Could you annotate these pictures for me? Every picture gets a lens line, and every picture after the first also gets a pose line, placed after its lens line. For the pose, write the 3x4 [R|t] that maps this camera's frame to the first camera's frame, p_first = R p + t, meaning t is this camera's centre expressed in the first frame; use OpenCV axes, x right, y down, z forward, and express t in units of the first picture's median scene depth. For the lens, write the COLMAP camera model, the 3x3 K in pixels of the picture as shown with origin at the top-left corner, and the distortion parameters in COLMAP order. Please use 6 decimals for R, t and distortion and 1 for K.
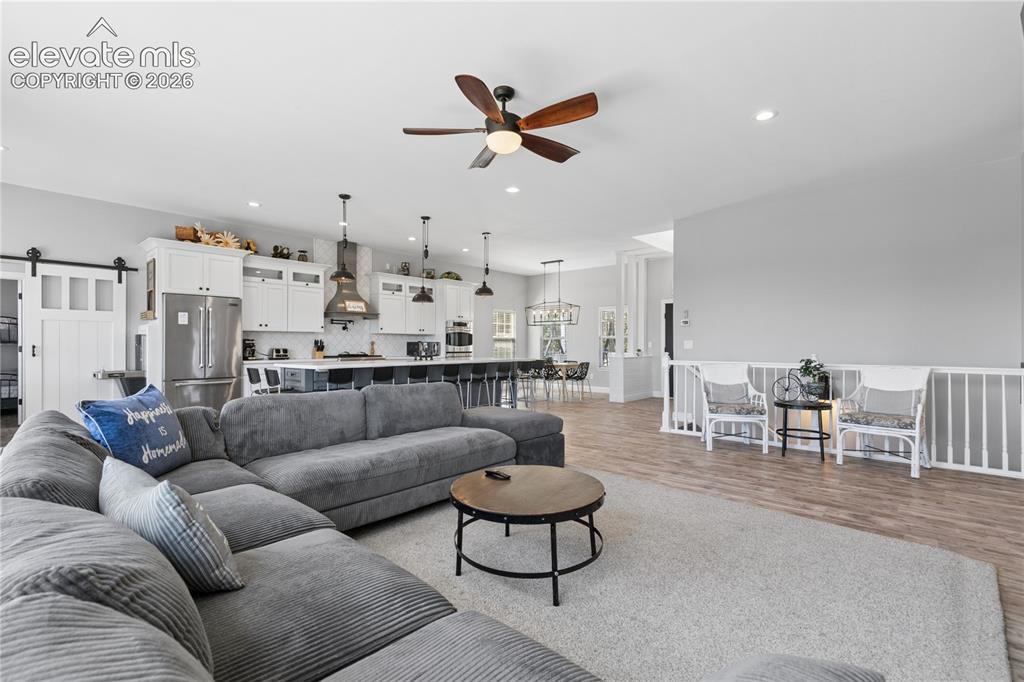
lens RADIAL K [[458.7, 0, 512.6], [0, 458.7, 343.4], [0, 0, 1]] dist [0.004758, 0.000010]
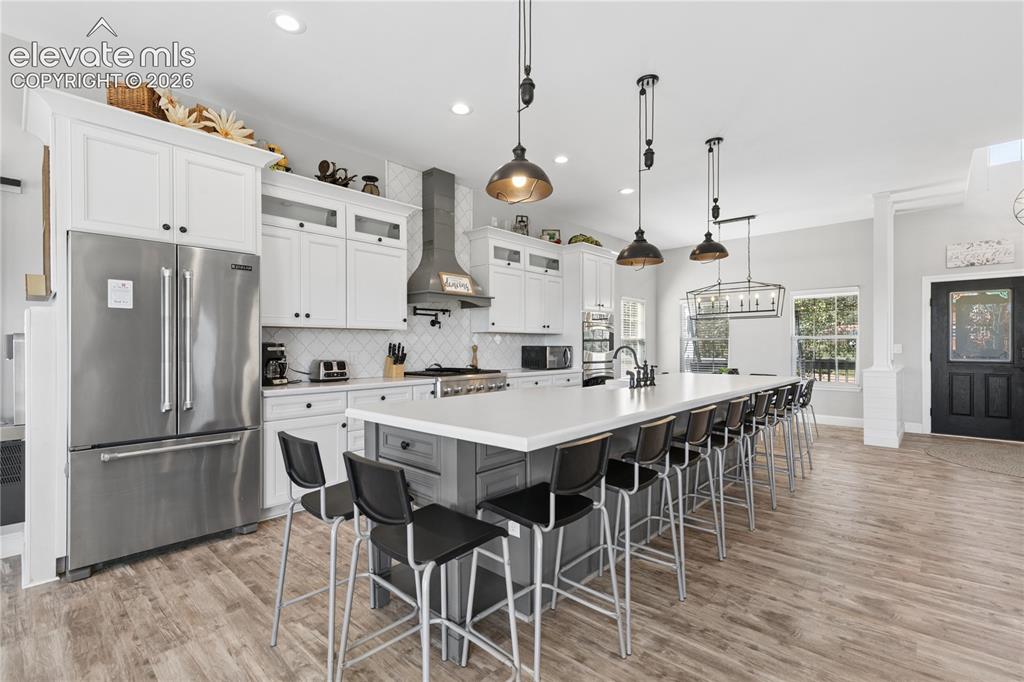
lens RADIAL K [[464.2, 0, 511.9], [0, 464.2, 346.9], [0, 0, 1]] dist [0.002687, 0.000148]
pose [[0.999580, -0.002280, -0.028898, -0.272724], [0.002468, 0.999976, 0.006461, -0.007103], [0.028883, -0.006530, 0.999561, 0.456126]]
